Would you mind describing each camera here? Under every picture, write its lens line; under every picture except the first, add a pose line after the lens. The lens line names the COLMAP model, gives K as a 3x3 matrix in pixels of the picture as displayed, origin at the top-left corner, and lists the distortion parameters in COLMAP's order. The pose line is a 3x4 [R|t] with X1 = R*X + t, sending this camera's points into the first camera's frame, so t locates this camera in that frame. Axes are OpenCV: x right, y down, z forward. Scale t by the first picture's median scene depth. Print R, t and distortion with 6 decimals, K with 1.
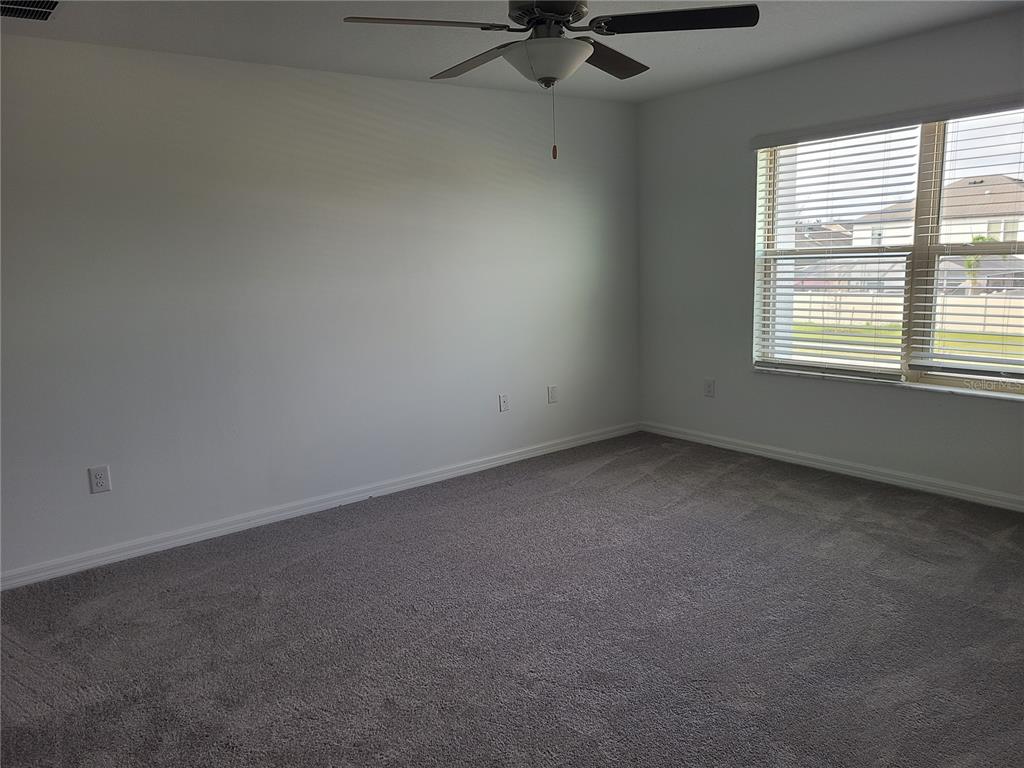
lens RADIAL K [[766.2, 0, 510.3], [0, 766.2, 390.0], [0, 0, 1]] dist [0.046211, -0.017699]
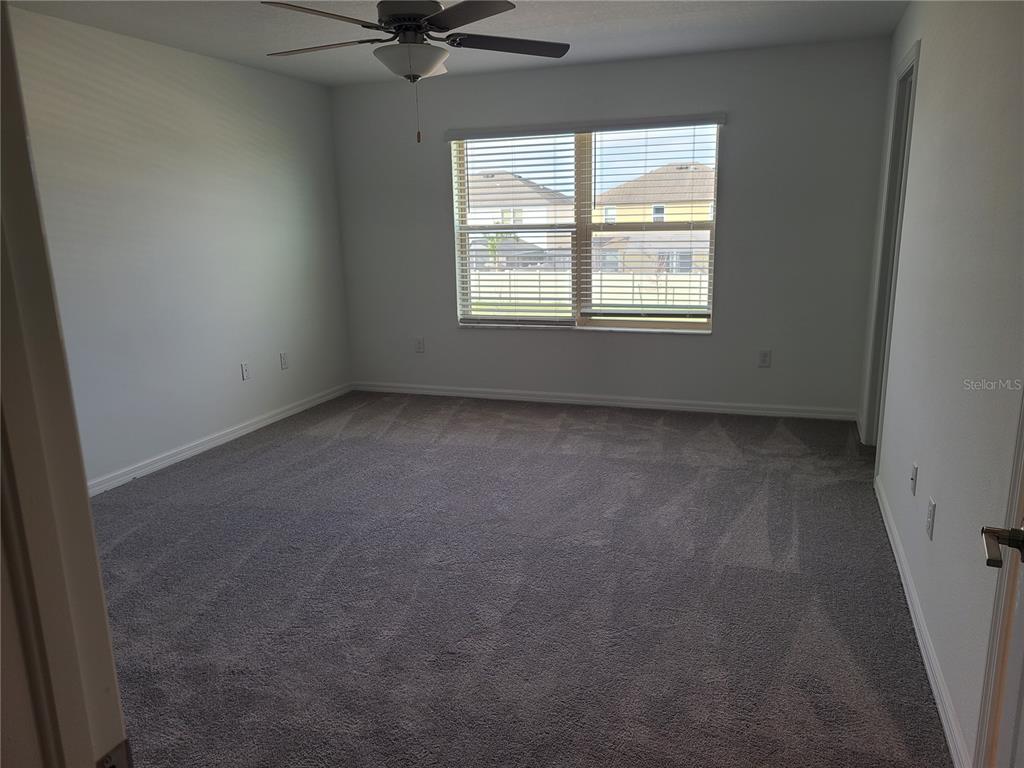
lens RADIAL K [[766.2, 0, 517.7], [0, 766.2, 379.9], [0, 0, 1]] dist [0.046211, -0.017699]
pose [[0.840083, -0.091516, 0.534683, -0.293288], [0.084869, 0.995702, 0.037078, 0.024236], [-0.535778, 0.014230, 0.844239, -0.062365]]
